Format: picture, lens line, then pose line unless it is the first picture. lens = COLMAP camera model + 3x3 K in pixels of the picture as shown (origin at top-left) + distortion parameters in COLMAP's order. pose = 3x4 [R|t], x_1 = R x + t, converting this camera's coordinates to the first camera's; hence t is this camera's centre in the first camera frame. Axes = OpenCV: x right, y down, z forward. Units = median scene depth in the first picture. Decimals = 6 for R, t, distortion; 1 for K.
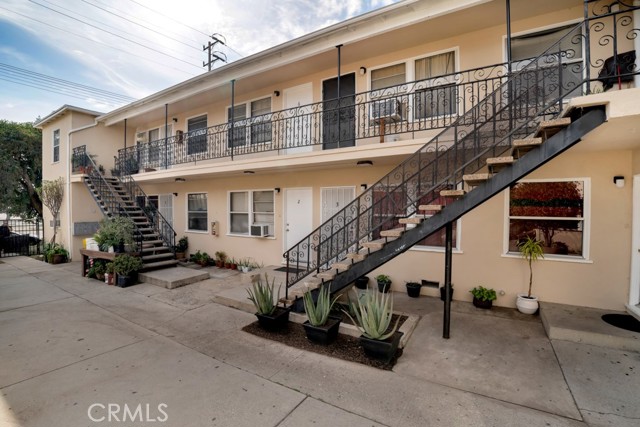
lens RADIAL K [[281.9, 0, 317.7], [0, 281.9, 212.2], [0, 0, 1]] dist [-0.049818, 0.003111]
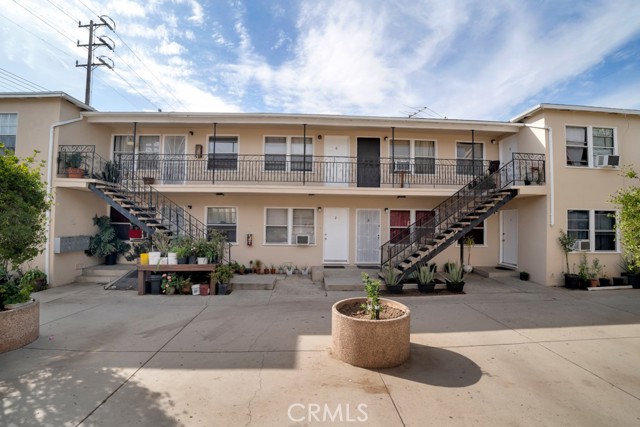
lens RADIAL K [[281.9, 0, 316.7], [0, 281.9, 212.5], [0, 0, 1]] dist [-0.049818, 0.003111]
pose [[0.834478, 0.026286, 0.550414, -0.798301], [-0.000818, 0.998920, -0.046465, 0.001105], [-0.551040, 0.038323, 0.833598, -0.097231]]
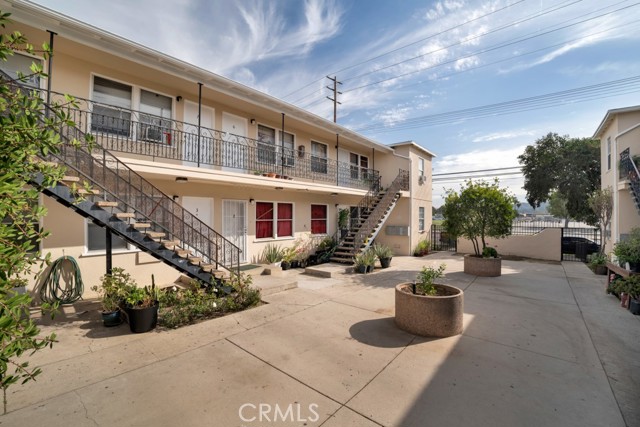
lens RADIAL K [[281.9, 0, 316.2], [0, 281.9, 213.7], [0, 0, 1]] dist [-0.049818, 0.003111]
pose [[-0.142924, -0.005604, -0.989718, 0.168792], [-0.023468, 0.999722, -0.002272, -0.003846], [0.989455, 0.022902, -0.143015, 0.118000]]
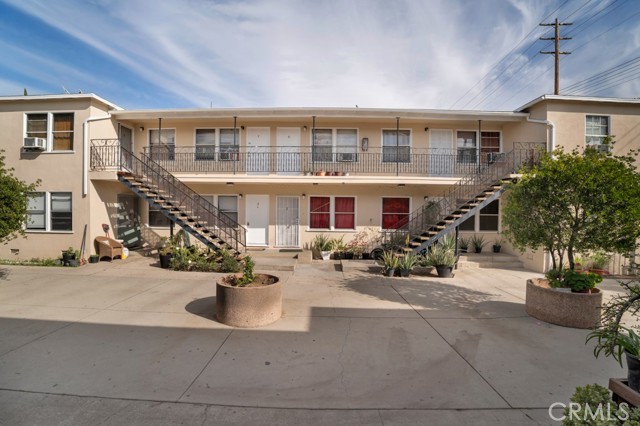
lens RADIAL K [[281.9, 0, 317.4], [0, 281.9, 211.6], [0, 0, 1]] dist [-0.049818, 0.003111]
pose [[-0.858499, -0.005836, -0.512782, -0.259386], [-0.025161, 0.999210, 0.030752, -0.019598], [0.512198, 0.039303, -0.857968, 0.845744]]
